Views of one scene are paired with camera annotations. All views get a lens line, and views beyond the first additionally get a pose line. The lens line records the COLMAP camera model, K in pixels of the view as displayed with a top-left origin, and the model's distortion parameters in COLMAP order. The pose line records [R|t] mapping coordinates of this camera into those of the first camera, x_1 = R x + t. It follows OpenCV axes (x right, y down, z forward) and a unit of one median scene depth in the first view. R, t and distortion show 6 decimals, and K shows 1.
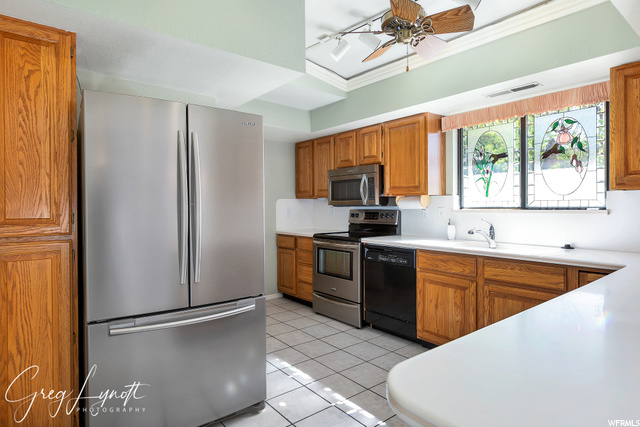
lens RADIAL K [[362.4, 0, 318.5], [0, 362.4, 212.2], [0, 0, 1]] dist [0.005368, 0.000810]
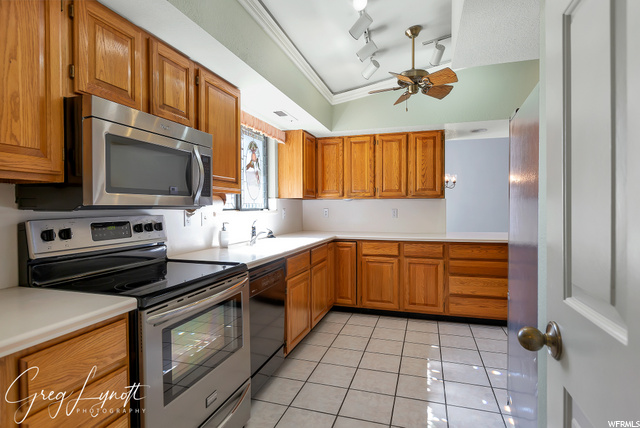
lens RADIAL K [[342.0, 0, 318.6], [0, 342.0, 209.5], [0, 0, 1]] dist [0.000144, -0.000057]
pose [[-0.560581, 0.000876, 0.828099, -0.497011], [0.022855, 0.999635, 0.014414, -0.023479], [-0.827784, 0.027007, -0.560396, 1.504852]]
